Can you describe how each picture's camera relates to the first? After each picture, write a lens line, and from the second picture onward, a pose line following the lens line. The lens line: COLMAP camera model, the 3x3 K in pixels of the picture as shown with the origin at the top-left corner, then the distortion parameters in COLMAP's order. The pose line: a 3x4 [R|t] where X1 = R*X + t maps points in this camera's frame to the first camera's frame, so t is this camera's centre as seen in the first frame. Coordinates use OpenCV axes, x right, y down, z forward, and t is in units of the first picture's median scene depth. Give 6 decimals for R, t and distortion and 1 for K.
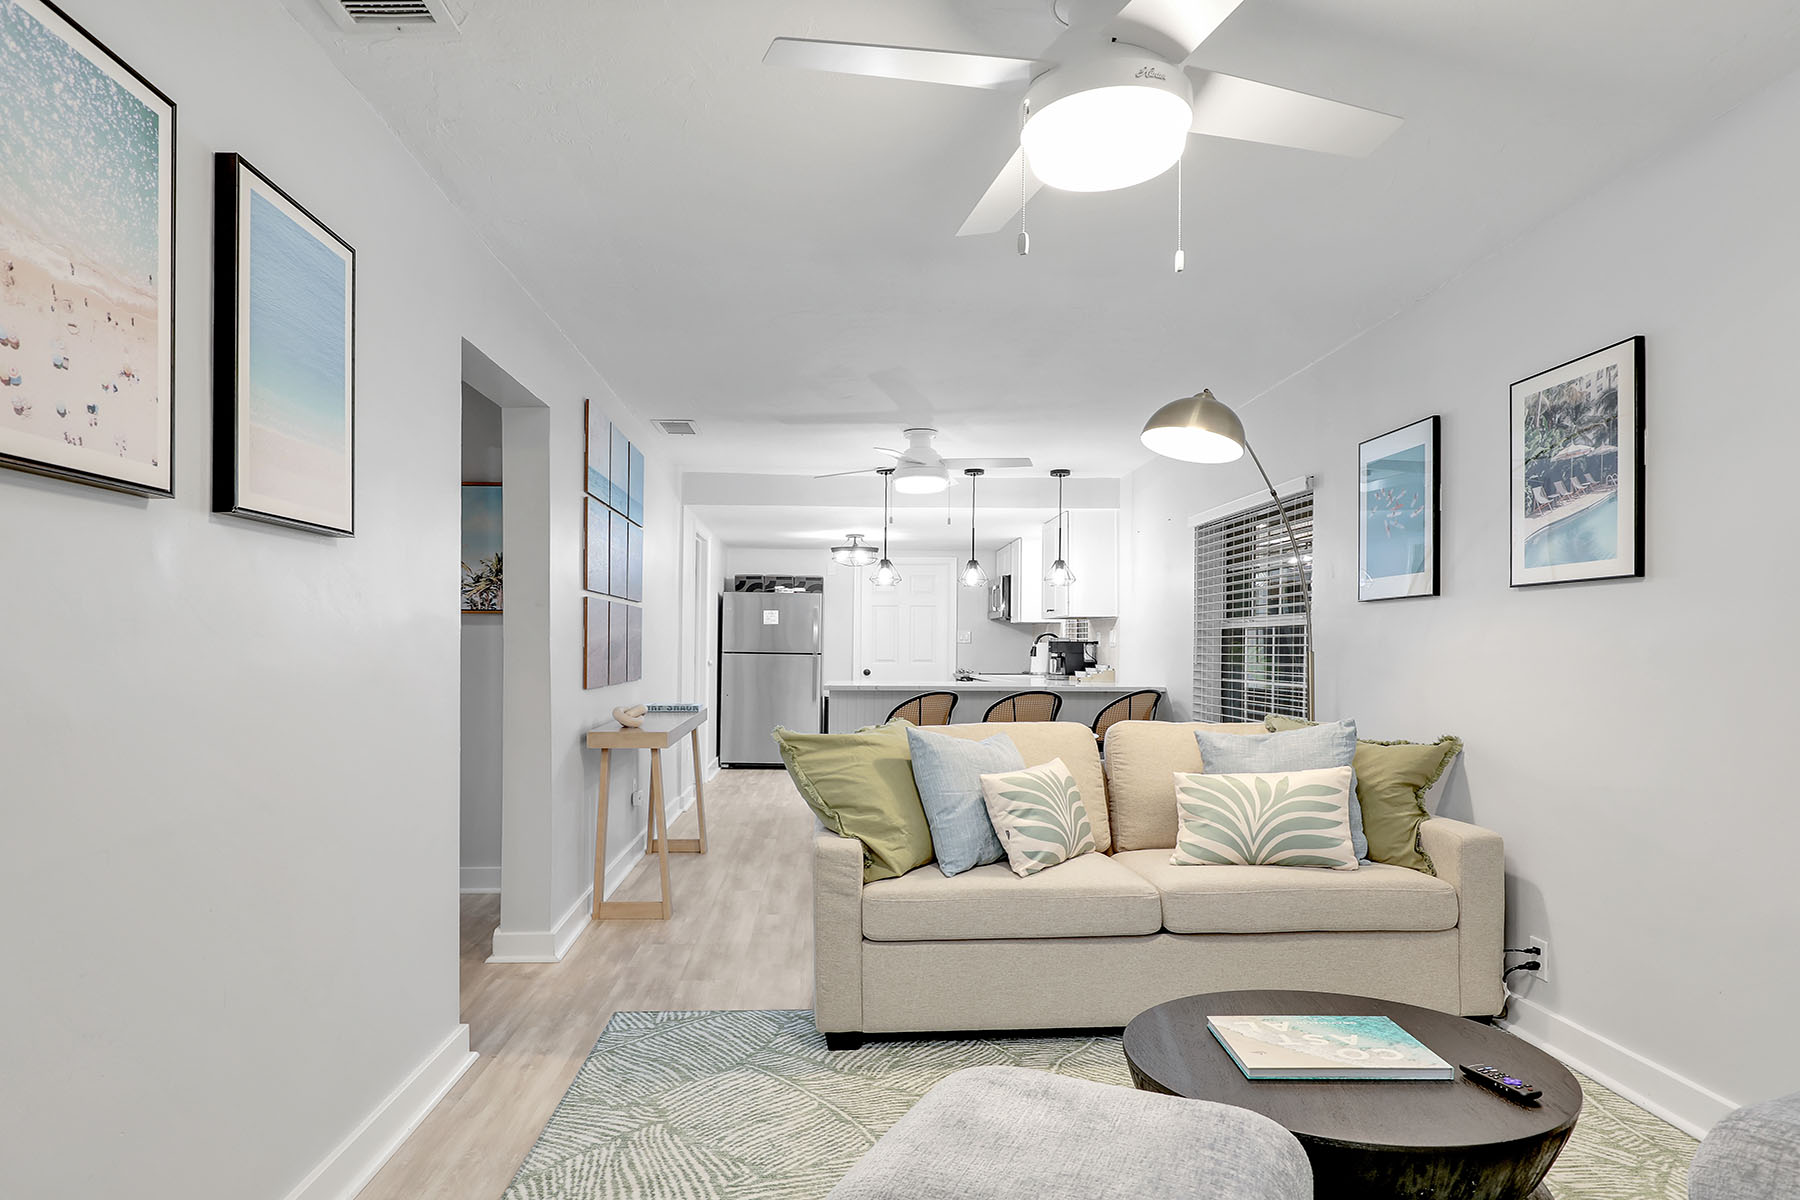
lens RADIAL K [[1061.5, 0, 855.1], [0, 1061.5, 661.8], [0, 0, 1]] dist [-0.030974, 0.007343]
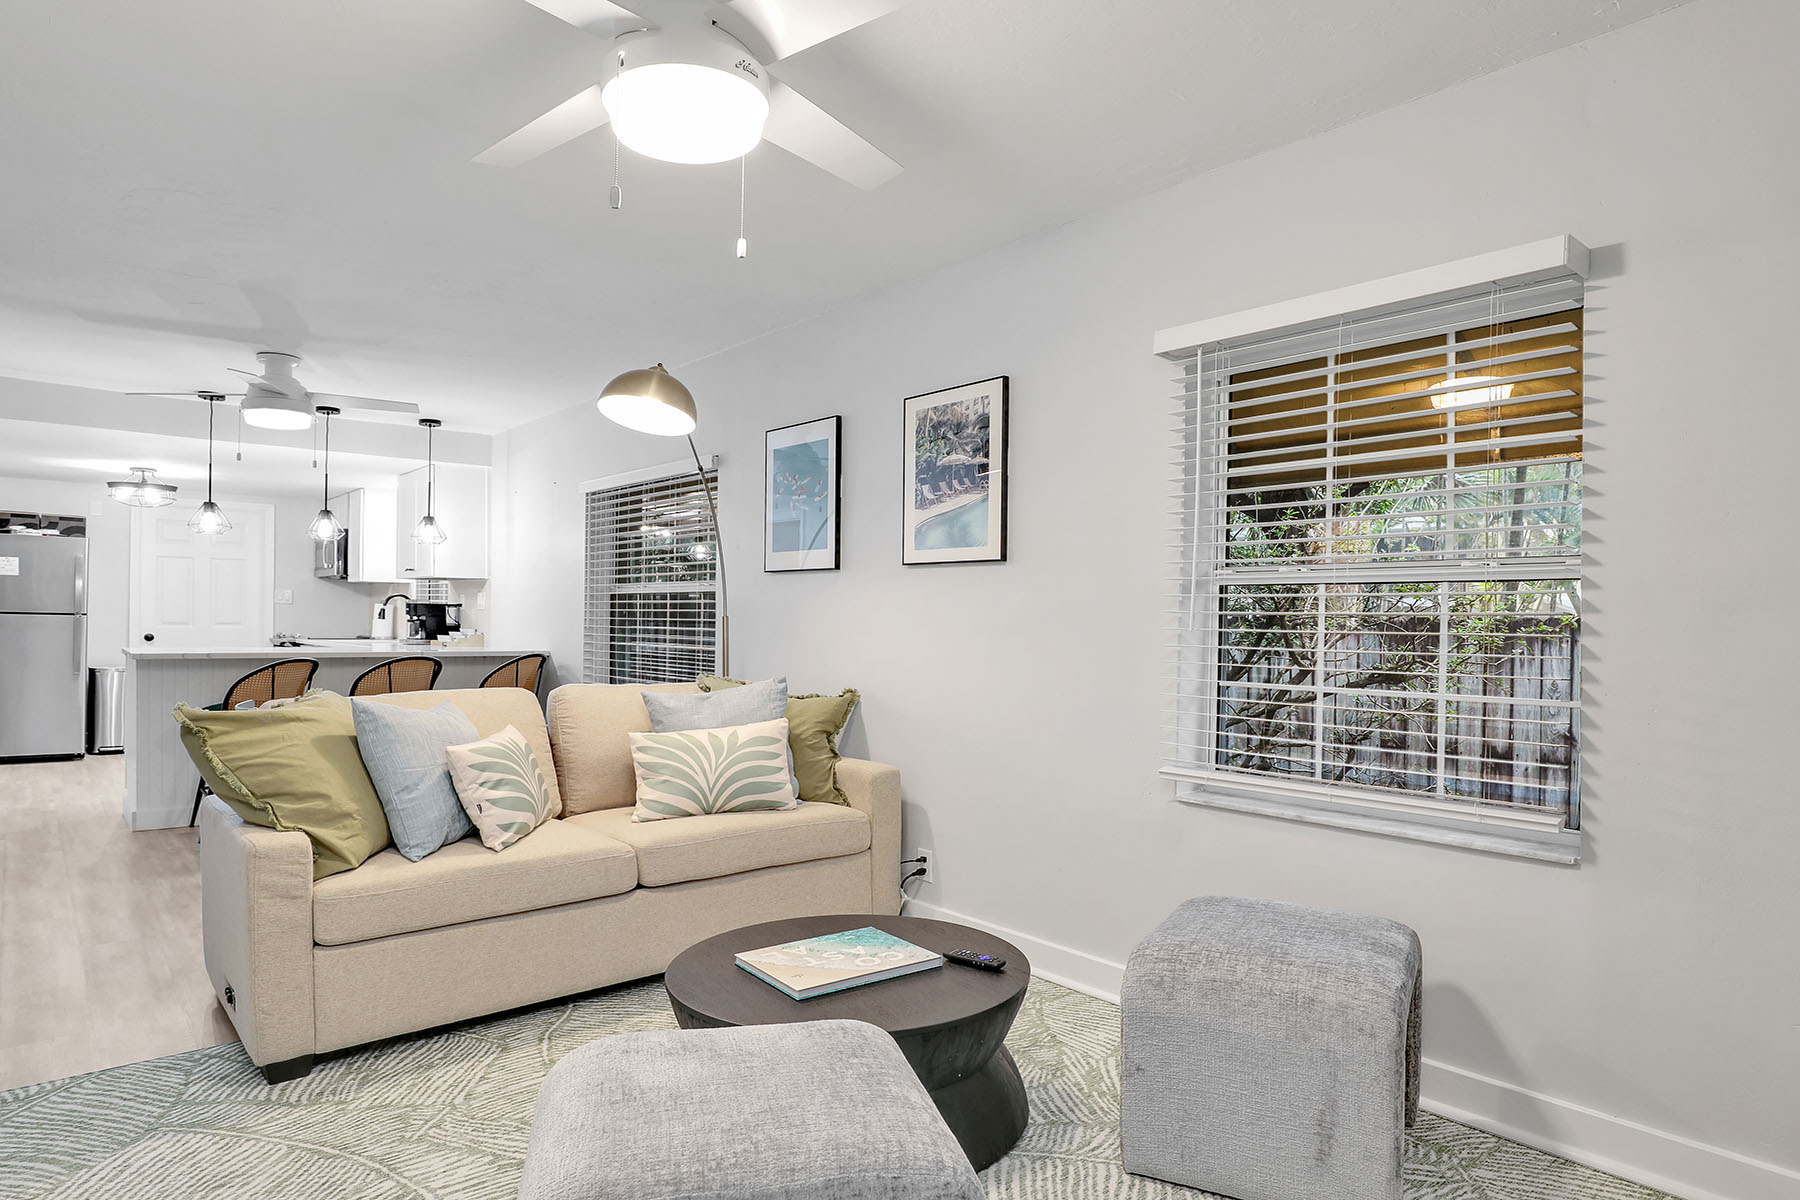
lens RADIAL K [[1061.5, 0, 893.9], [0, 1061.5, 638.0], [0, 0, 1]] dist [-0.030974, 0.007343]
pose [[0.781228, -0.003315, 0.624237, -0.146751], [-0.003589, 0.999946, 0.009803, 0.001641], [-0.624235, -0.009899, 0.781174, 0.041054]]
